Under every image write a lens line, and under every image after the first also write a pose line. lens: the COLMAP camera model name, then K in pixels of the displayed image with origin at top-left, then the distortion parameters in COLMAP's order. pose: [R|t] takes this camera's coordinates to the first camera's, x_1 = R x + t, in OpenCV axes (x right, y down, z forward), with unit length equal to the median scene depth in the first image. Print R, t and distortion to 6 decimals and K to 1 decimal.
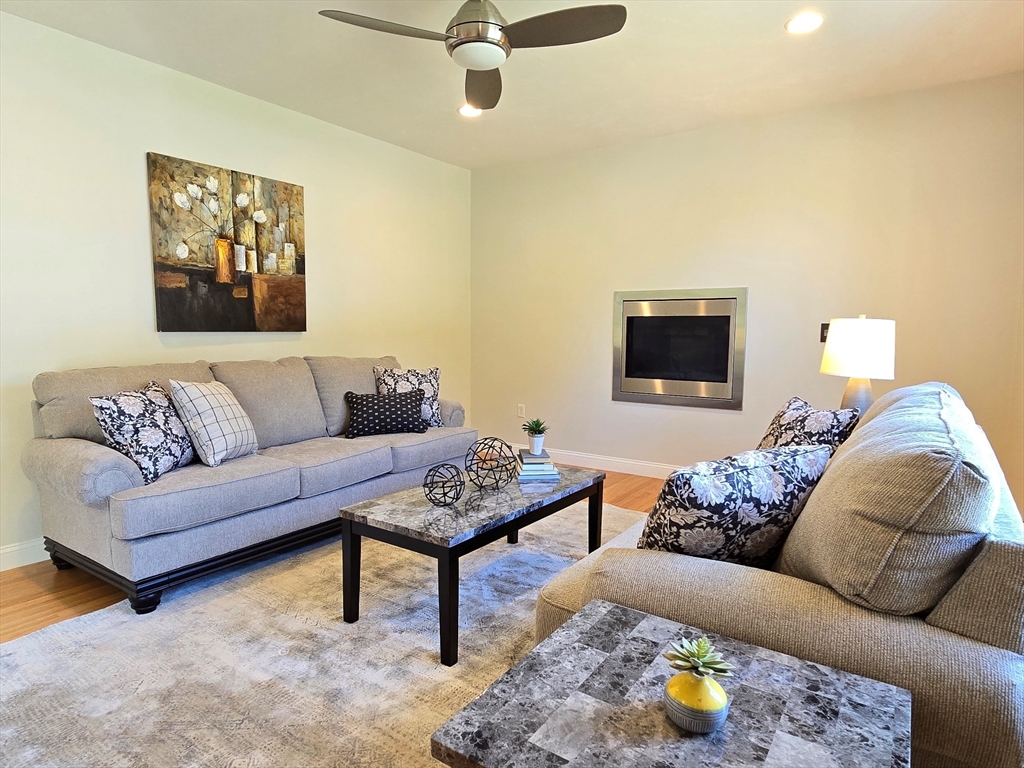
lens RADIAL K [[601.8, 0, 510.6], [0, 601.8, 392.6], [0, 0, 1]] dist [-0.001080, -0.003892]
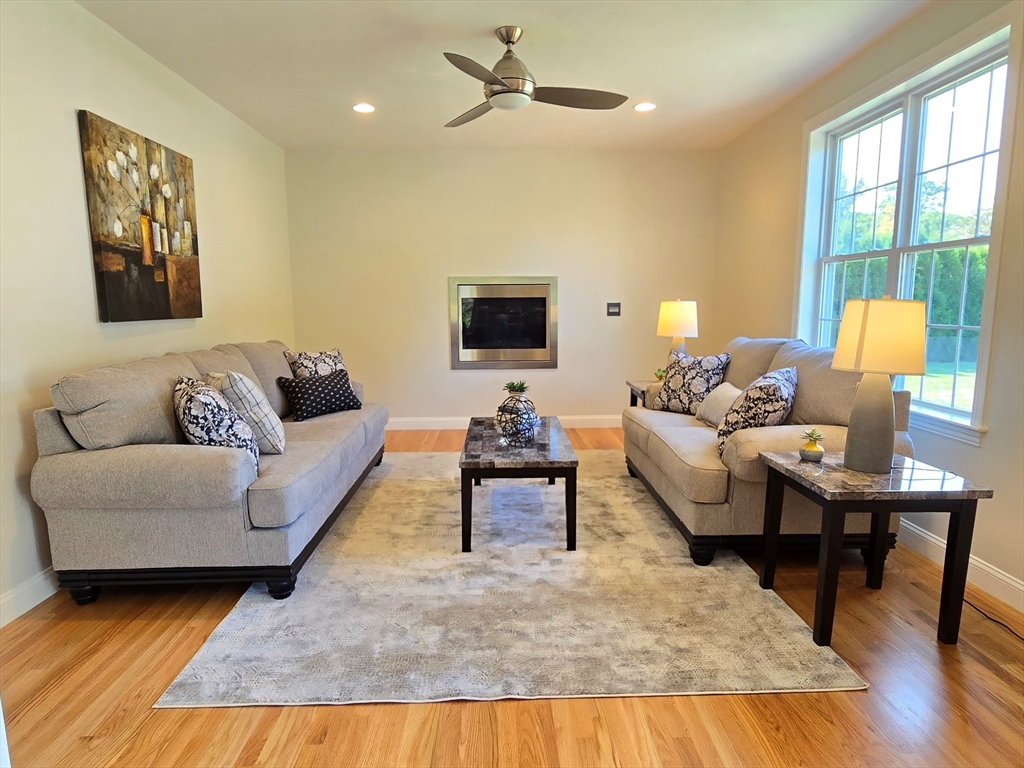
lens RADIAL K [[601.8, 0, 511.6], [0, 601.8, 392.2], [0, 0, 1]] dist [-0.001080, -0.003892]
pose [[0.804387, -0.097768, 0.586007, -0.575417], [0.074122, 0.995175, 0.064289, -0.012431], [-0.589464, -0.008277, 0.807752, -0.035887]]
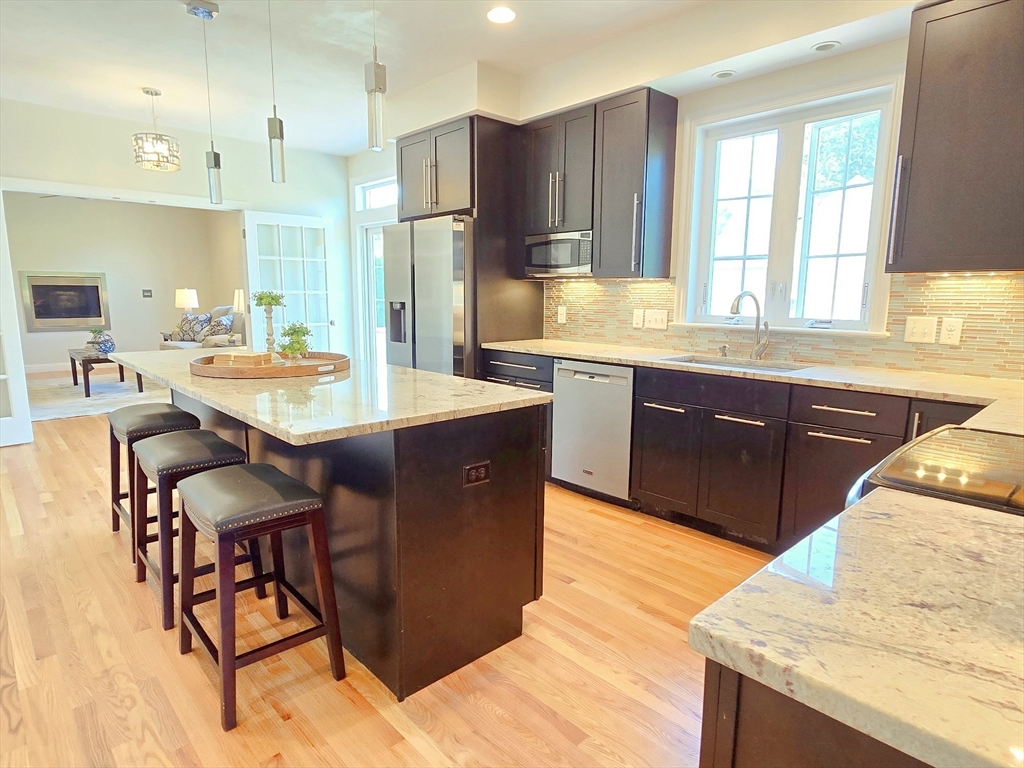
lens RADIAL K [[601.8, 0, 519.4], [0, 601.8, 391.0], [0, 0, 1]] dist [-0.001080, -0.003892]
pose [[0.209852, -0.160652, 0.964444, -1.661100], [0.096577, 0.984991, 0.143061, 0.092312], [-0.972952, 0.063121, 0.222217, -1.042287]]
